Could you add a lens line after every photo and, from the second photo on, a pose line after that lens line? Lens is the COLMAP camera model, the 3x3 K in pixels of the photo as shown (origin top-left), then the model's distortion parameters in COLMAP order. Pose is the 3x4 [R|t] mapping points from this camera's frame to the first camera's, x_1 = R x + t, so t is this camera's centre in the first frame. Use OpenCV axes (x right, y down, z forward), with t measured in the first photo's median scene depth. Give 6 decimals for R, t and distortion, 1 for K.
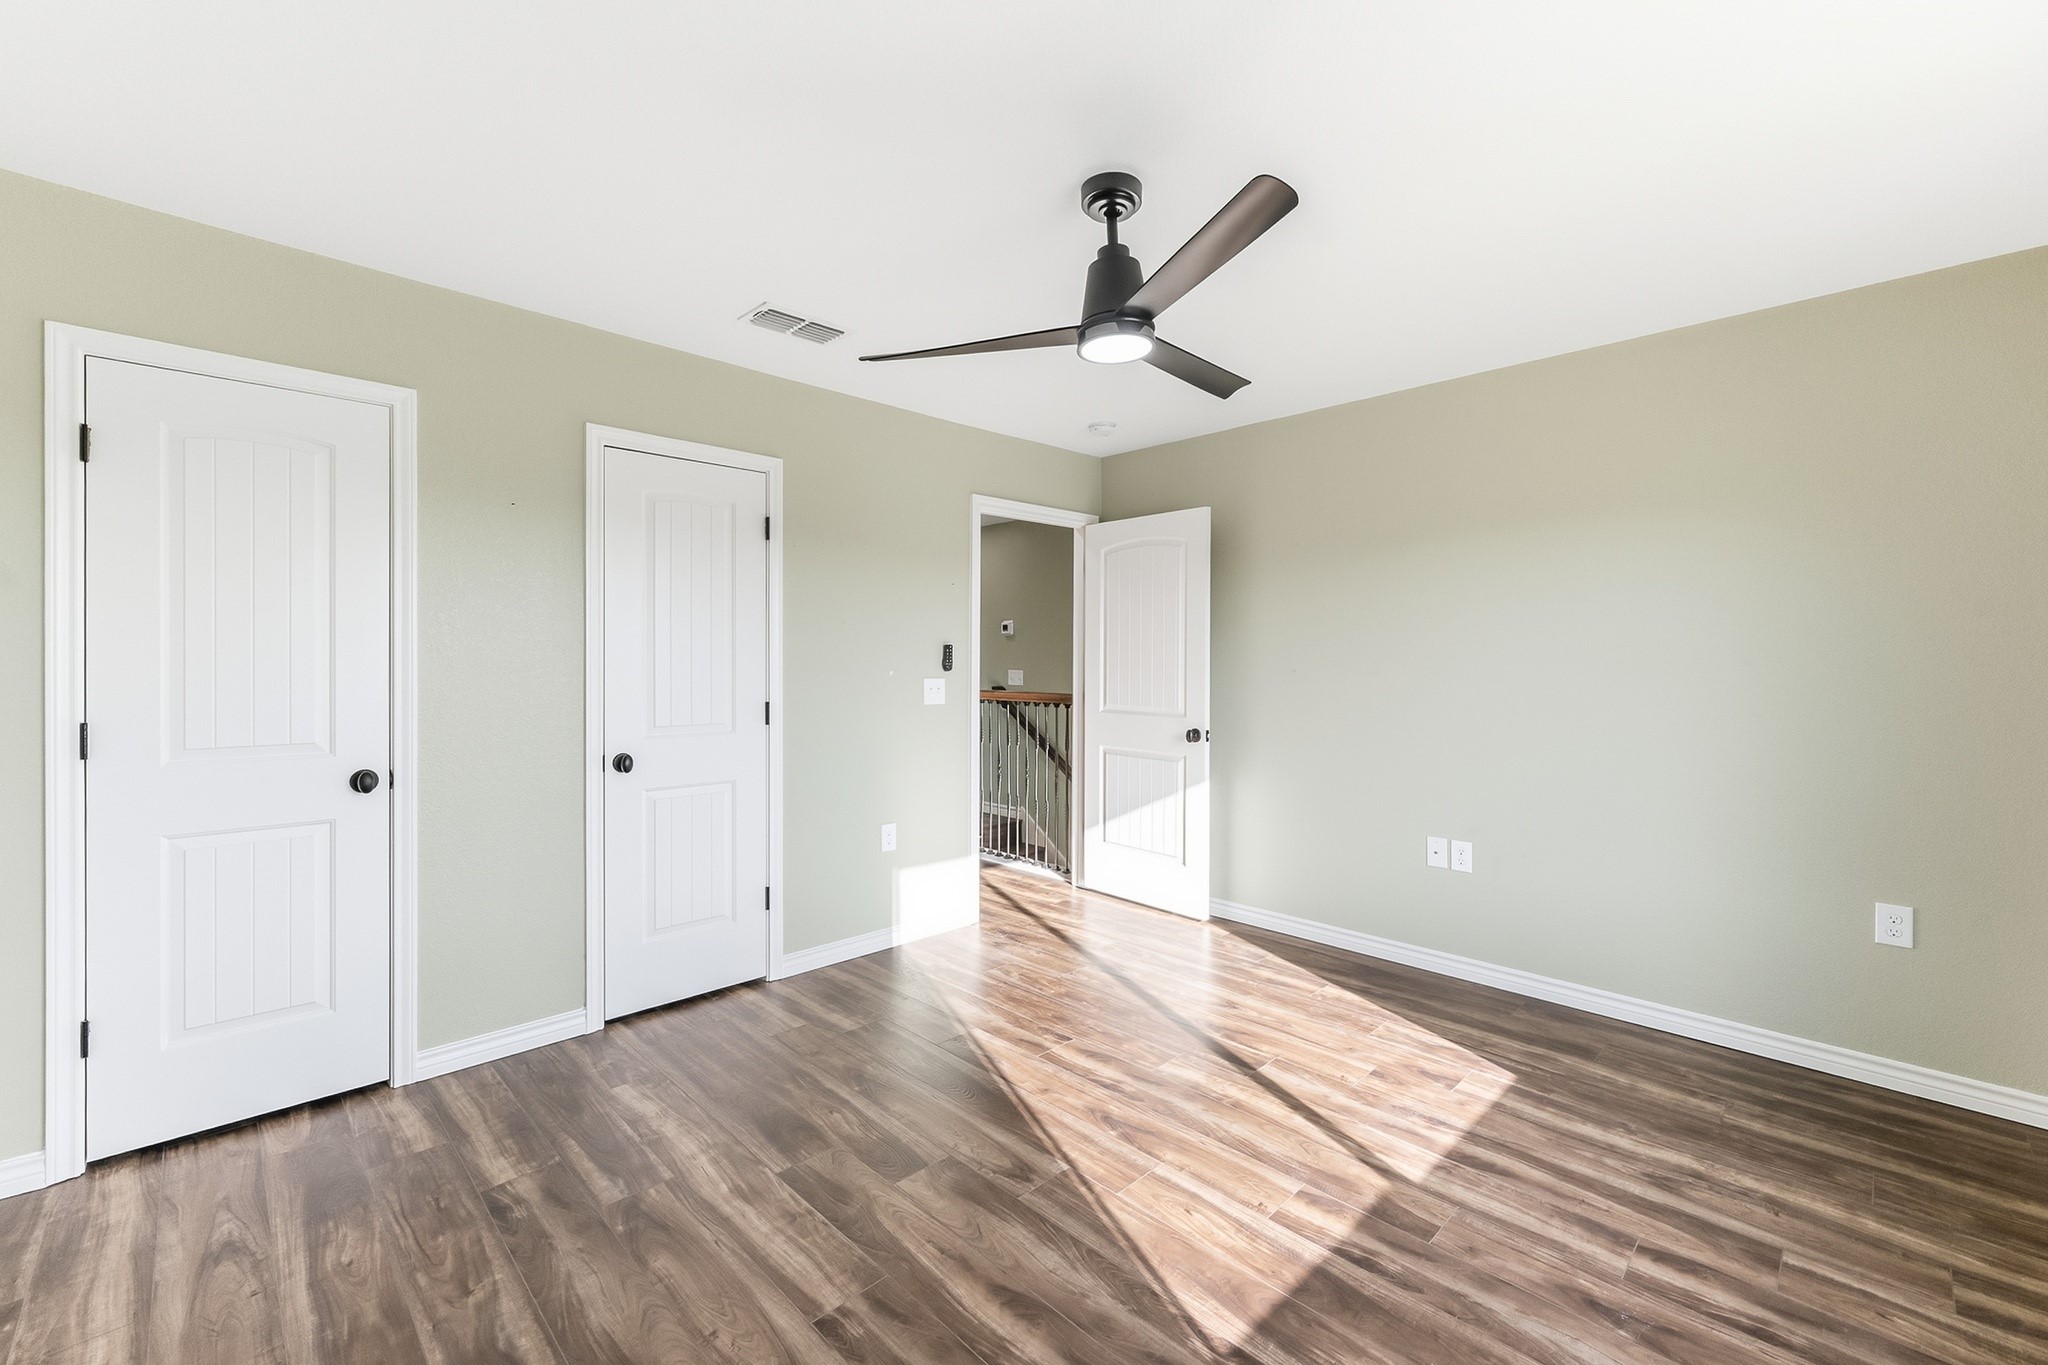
lens RADIAL K [[834.5, 0, 1022.1], [0, 834.5, 679.1], [0, 0, 1]] dist [0.000078, -0.000052]
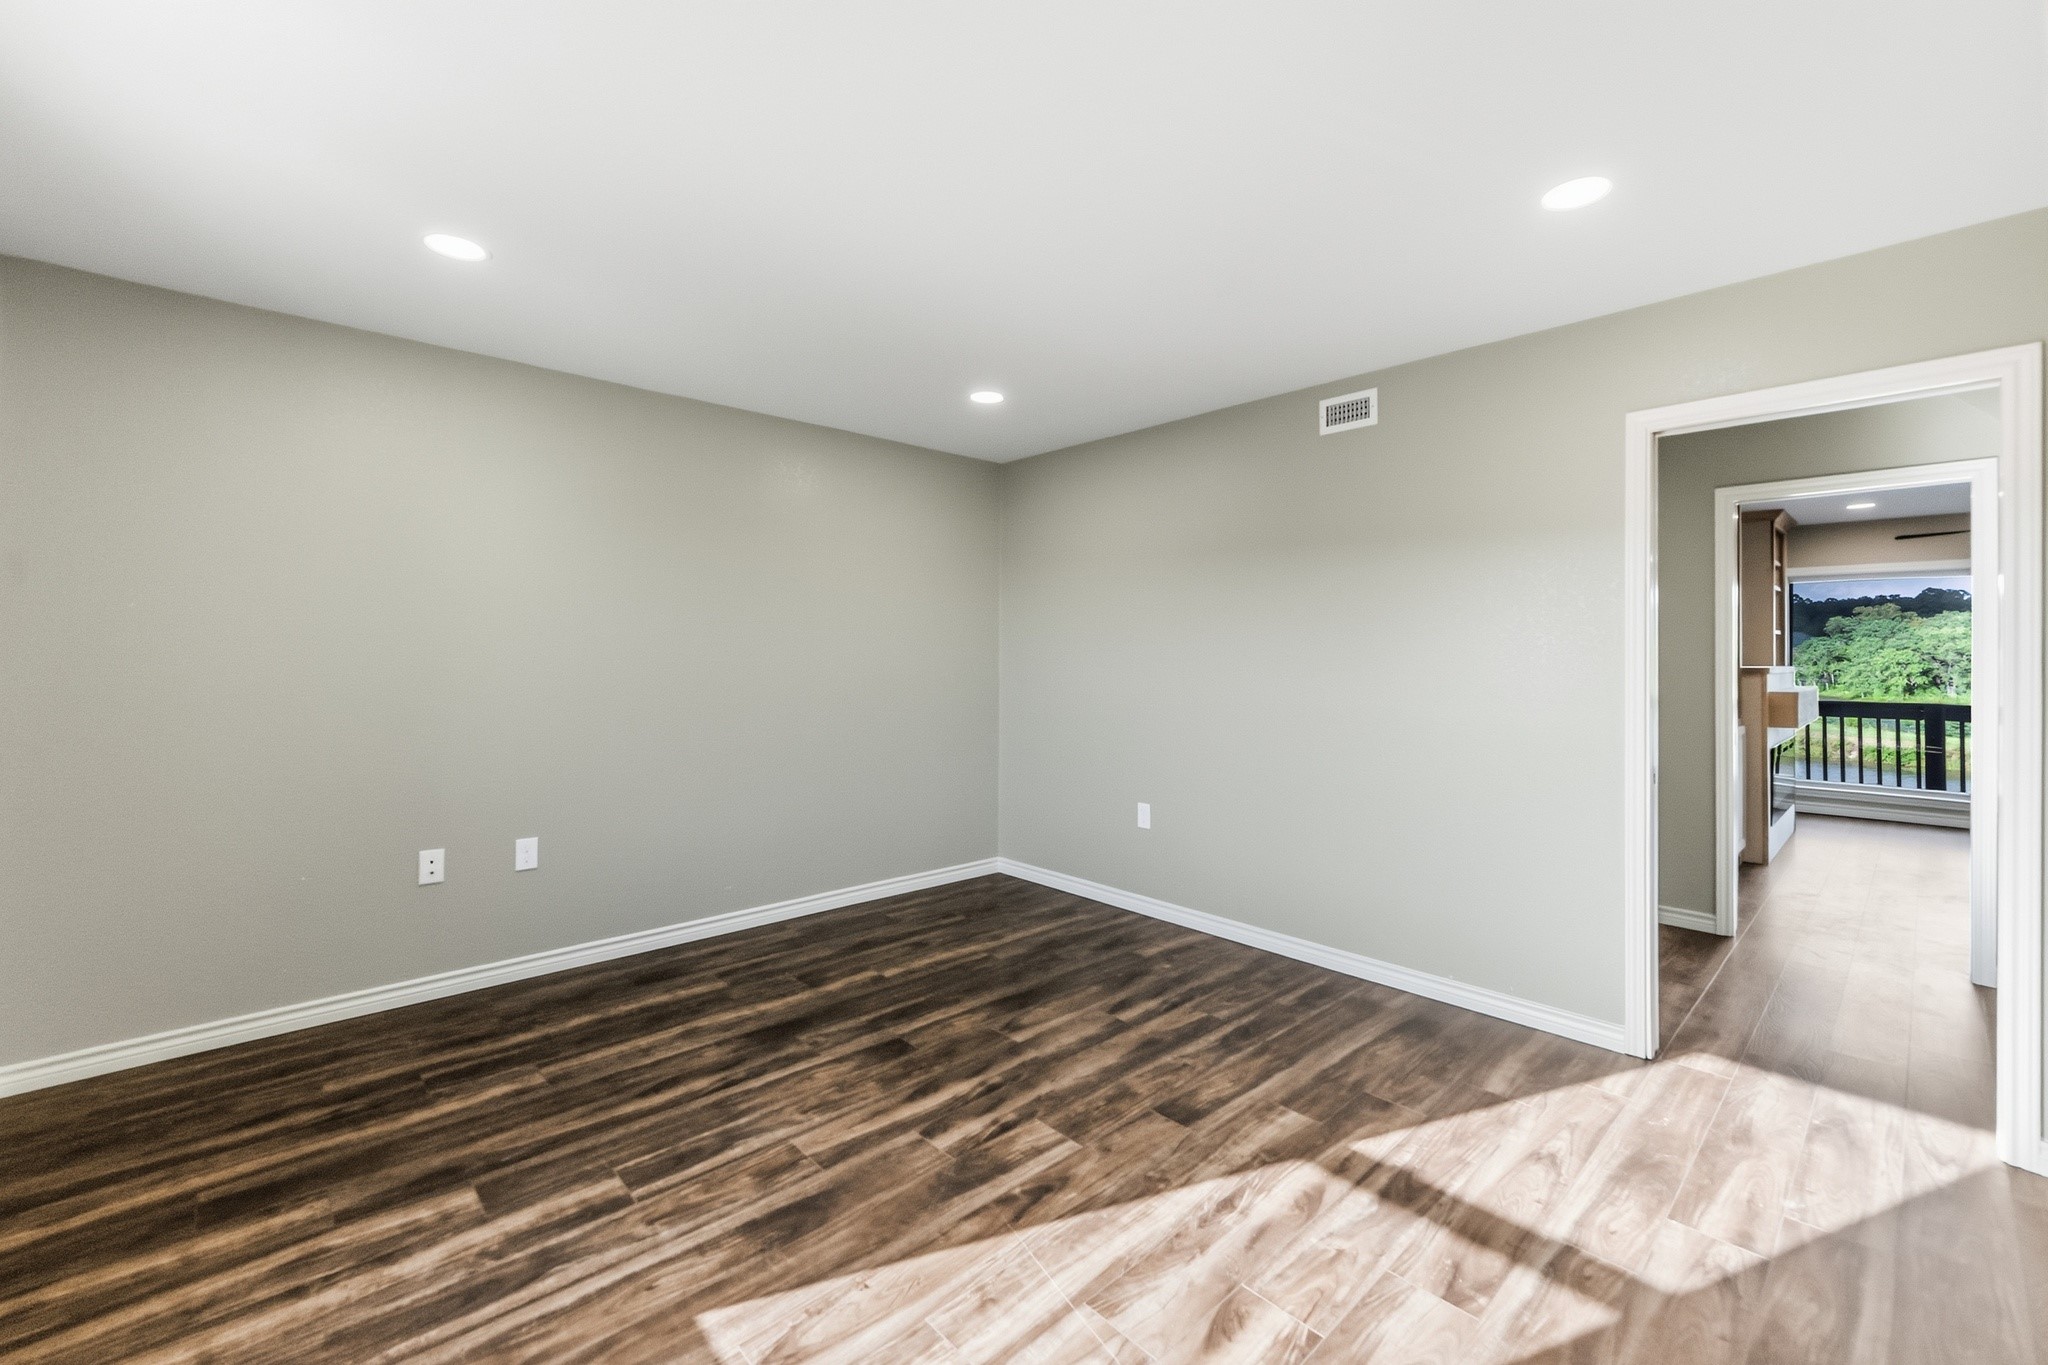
lens RADIAL K [[834.5, 0, 1003.1], [0, 834.5, 673.3], [0, 0, 1]] dist [0.000078, -0.000052]
pose [[0.041452, -0.020572, 0.998929, -1.686550], [0.009643, 0.999750, 0.020189, -0.054774], [-0.999094, 0.008795, 0.041640, 1.326435]]
